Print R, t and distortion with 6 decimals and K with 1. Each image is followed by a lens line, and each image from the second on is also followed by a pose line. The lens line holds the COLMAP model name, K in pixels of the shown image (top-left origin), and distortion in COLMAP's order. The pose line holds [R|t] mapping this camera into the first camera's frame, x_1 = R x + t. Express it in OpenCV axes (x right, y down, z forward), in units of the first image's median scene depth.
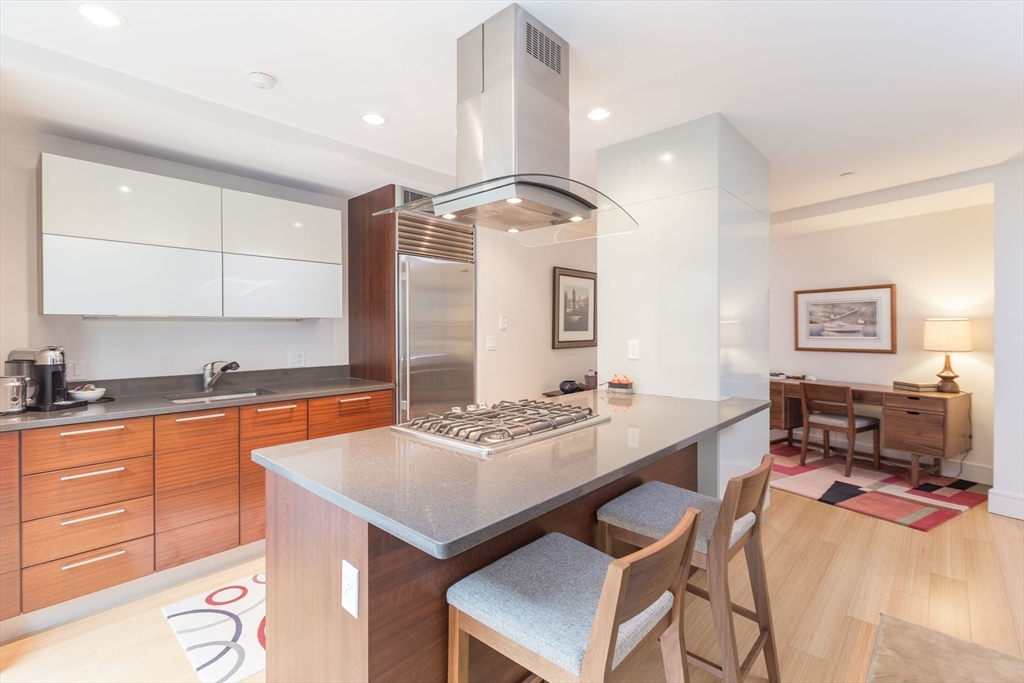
lens RADIAL K [[488.9, 0, 468.2], [0, 488.9, 325.2], [0, 0, 1]] dist [0.001499, -0.000883]
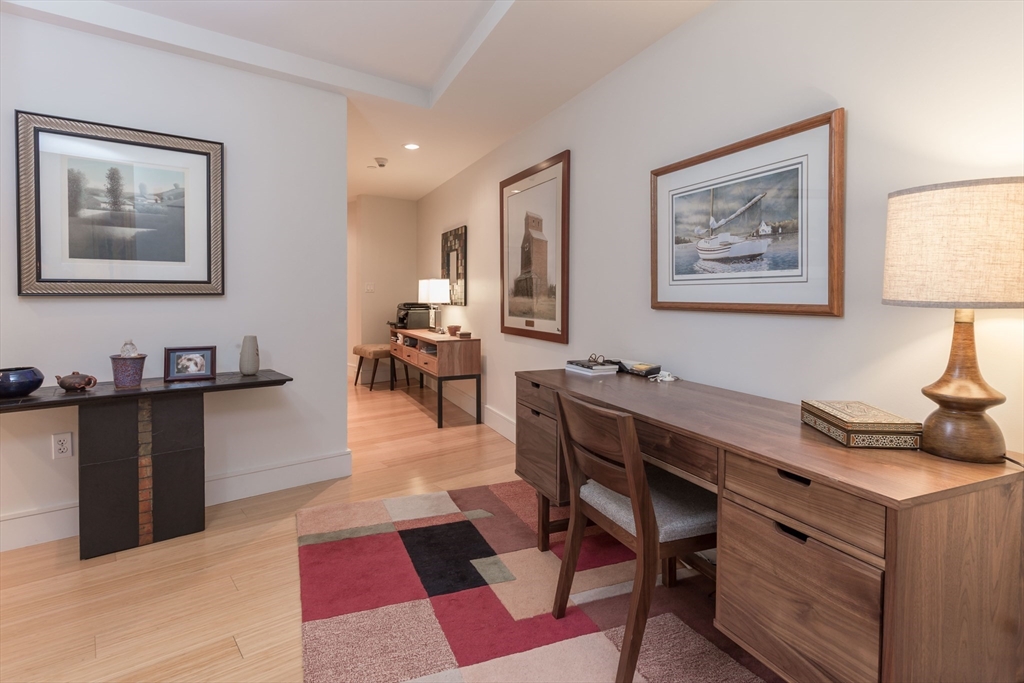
lens RADIAL K [[508.9, 0, 492.0], [0, 508.9, 304.5], [0, 0, 1]] dist [-0.003434, -0.002137]
pose [[0.987629, 0.011167, -0.156410, 0.668697], [-0.006680, 0.999552, 0.029180, 0.039945], [0.156666, -0.027774, 0.987261, 0.595771]]
